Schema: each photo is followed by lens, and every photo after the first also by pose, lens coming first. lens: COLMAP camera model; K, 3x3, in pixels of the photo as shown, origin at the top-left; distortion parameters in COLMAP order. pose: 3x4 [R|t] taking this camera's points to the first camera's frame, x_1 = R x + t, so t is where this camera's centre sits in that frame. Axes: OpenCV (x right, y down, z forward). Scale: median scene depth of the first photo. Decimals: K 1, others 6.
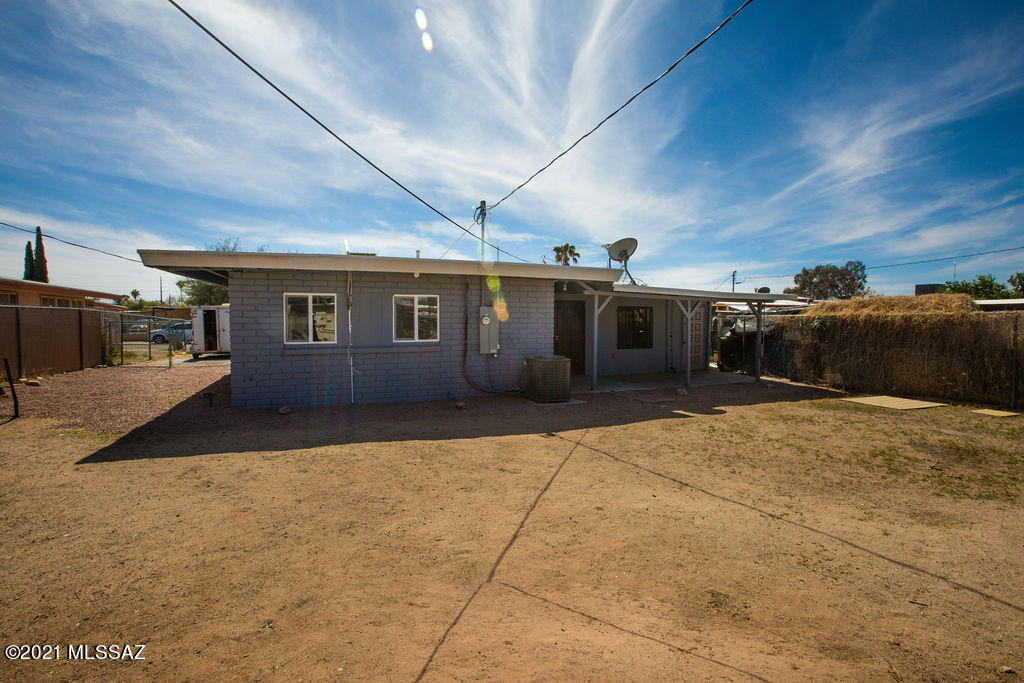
lens RADIAL K [[466.3, 0, 510.5], [0, 466.3, 341.9], [0, 0, 1]] dist [-0.047693, 0.017924]
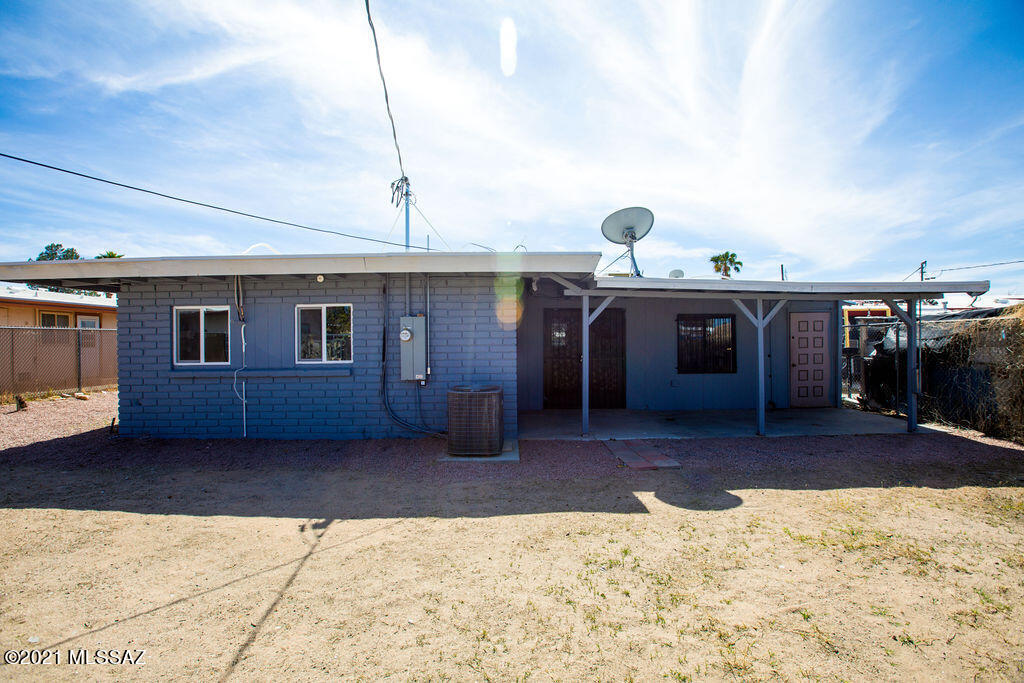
lens RADIAL K [[455.8, 0, 512.0], [0, 455.8, 341.5], [0, 0, 1]] dist [-0.048186, 0.017616]
pose [[0.933237, -0.010528, -0.359107, 0.261781], [-0.004615, 0.999137, -0.041283, -0.004925], [0.359231, 0.040184, 0.932383, 0.278136]]
